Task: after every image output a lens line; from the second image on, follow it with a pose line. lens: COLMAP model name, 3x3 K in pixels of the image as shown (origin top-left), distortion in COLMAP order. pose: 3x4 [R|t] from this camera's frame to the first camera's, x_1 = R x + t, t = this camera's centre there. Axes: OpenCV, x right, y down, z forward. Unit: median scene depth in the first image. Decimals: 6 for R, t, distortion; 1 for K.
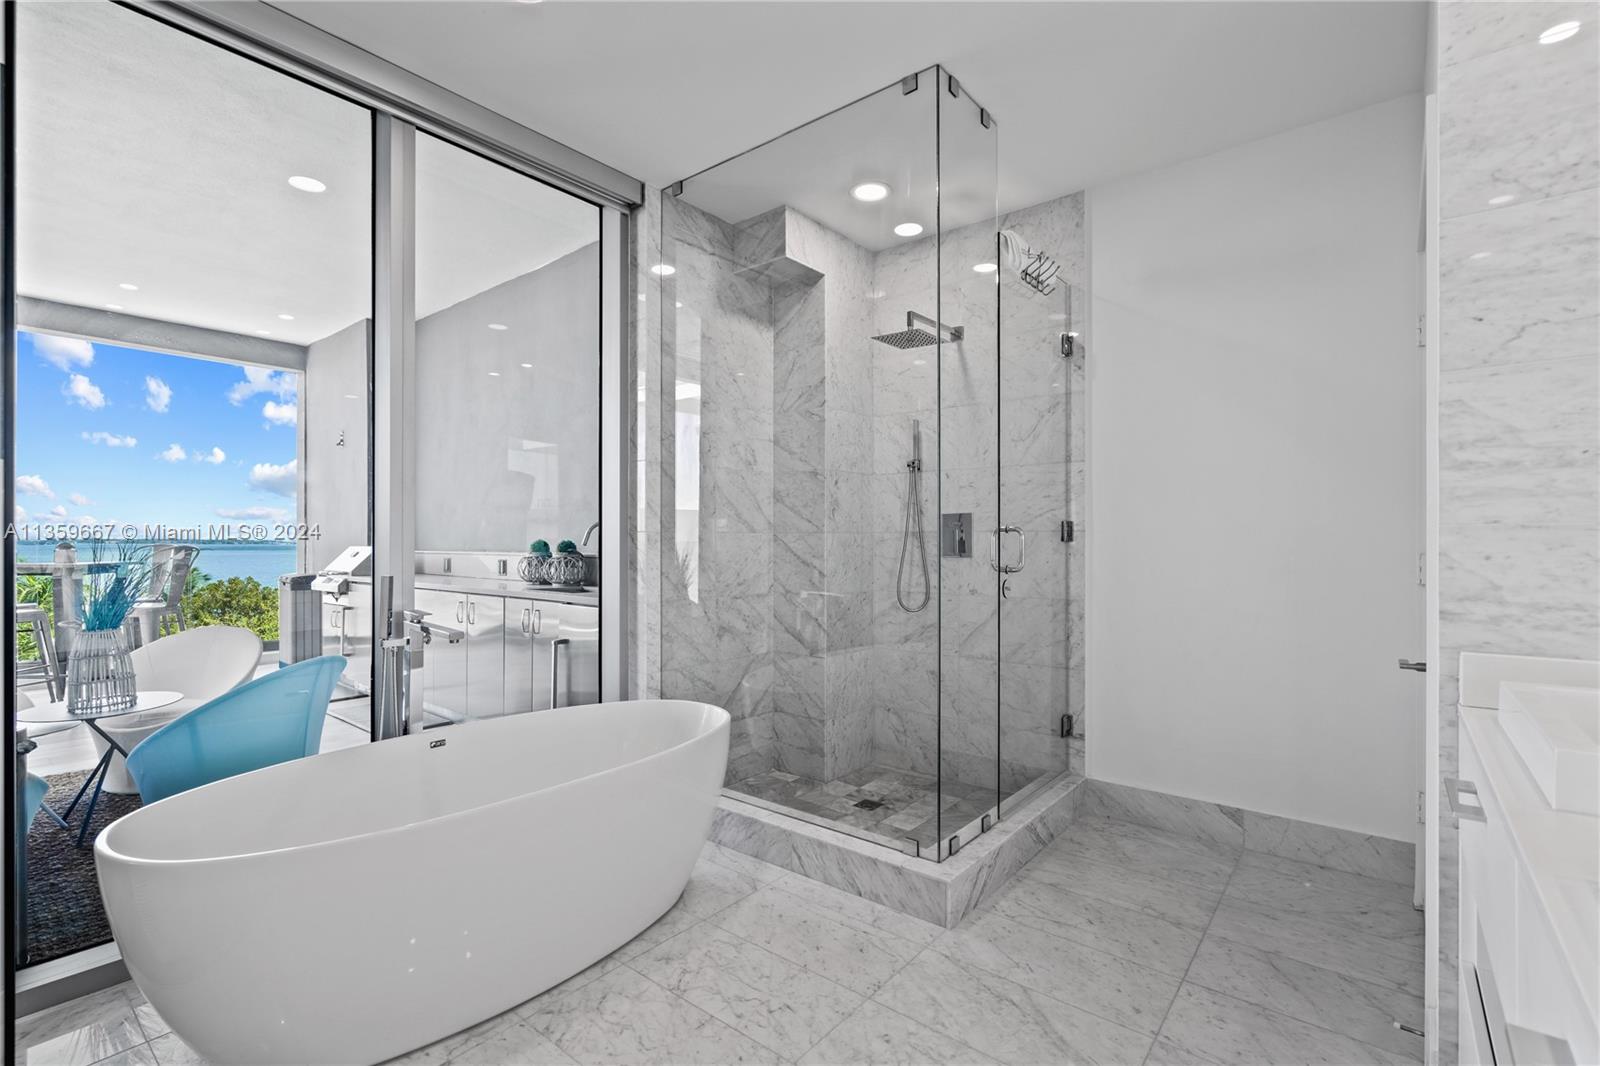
lens RADIAL K [[727.7, 0, 797.6], [0, 727.7, 538.5], [0, 0, 1]] dist [-0.008300, 0.005240]
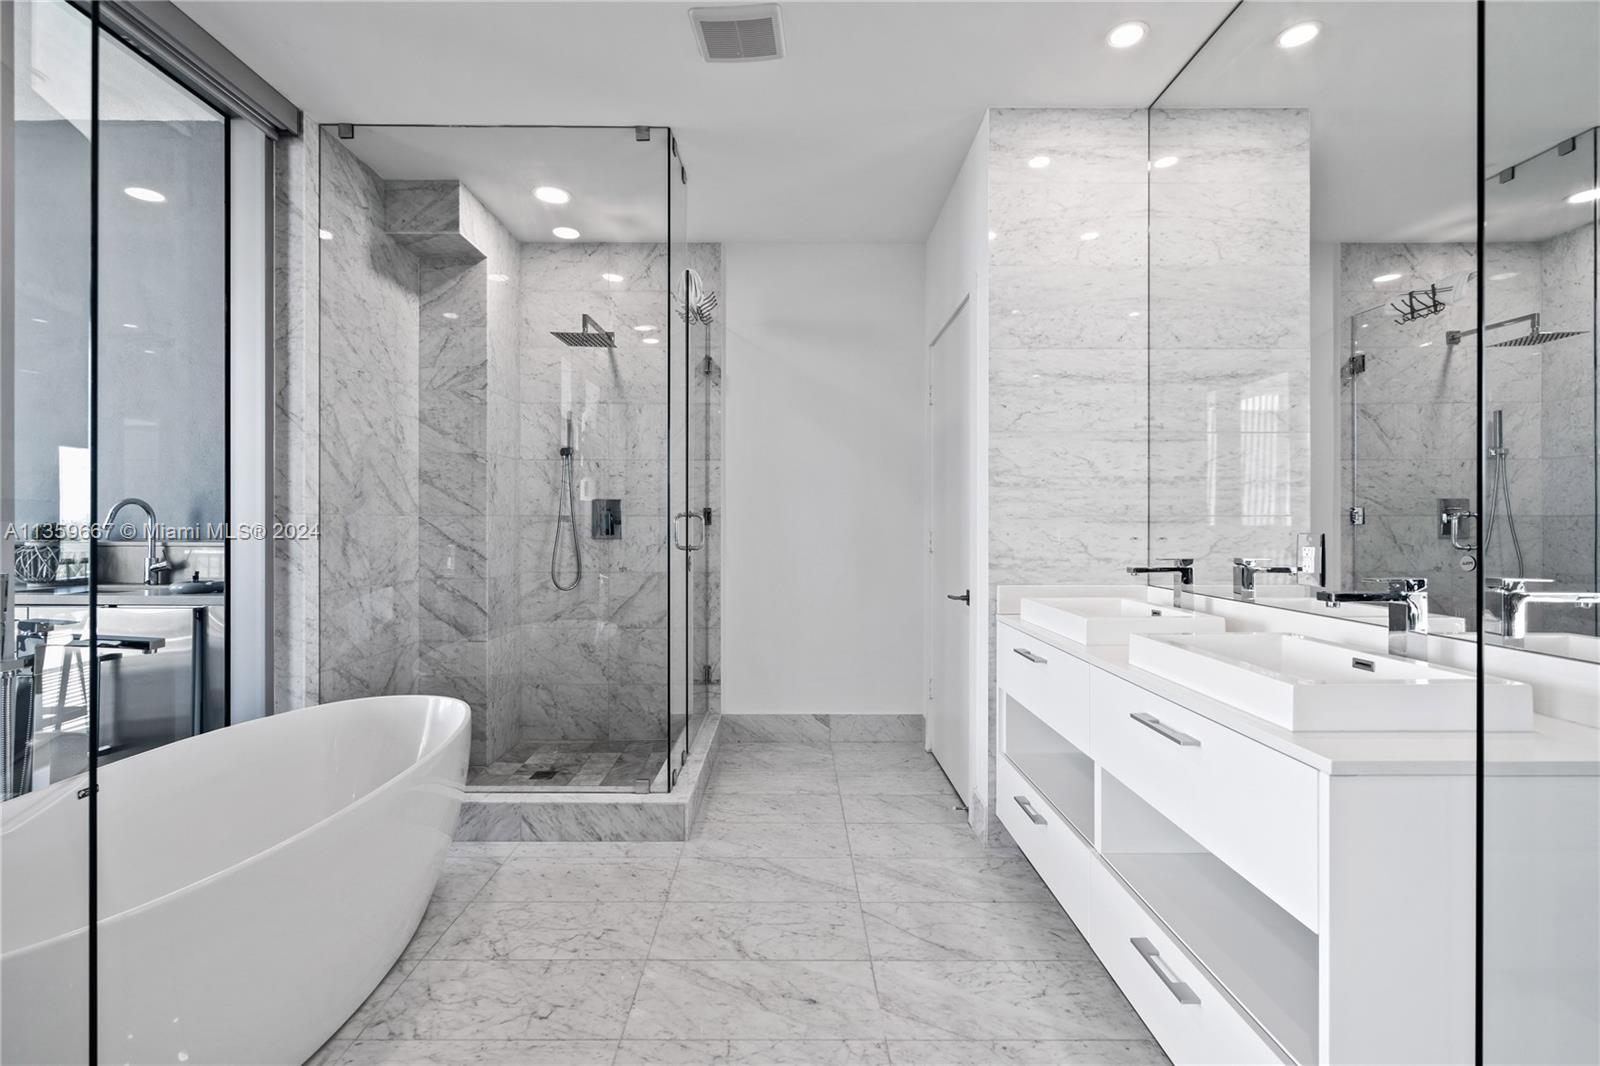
lens RADIAL K [[723.4, 0, 799.6], [0, 723.4, 520.5], [0, 0, 1]] dist [-0.003592, 0.004849]
pose [[0.770721, 0.003285, 0.637164, -0.290446], [-0.003283, 0.999994, -0.001185, -0.002140], [-0.637164, -0.001179, 0.770727, -0.042915]]
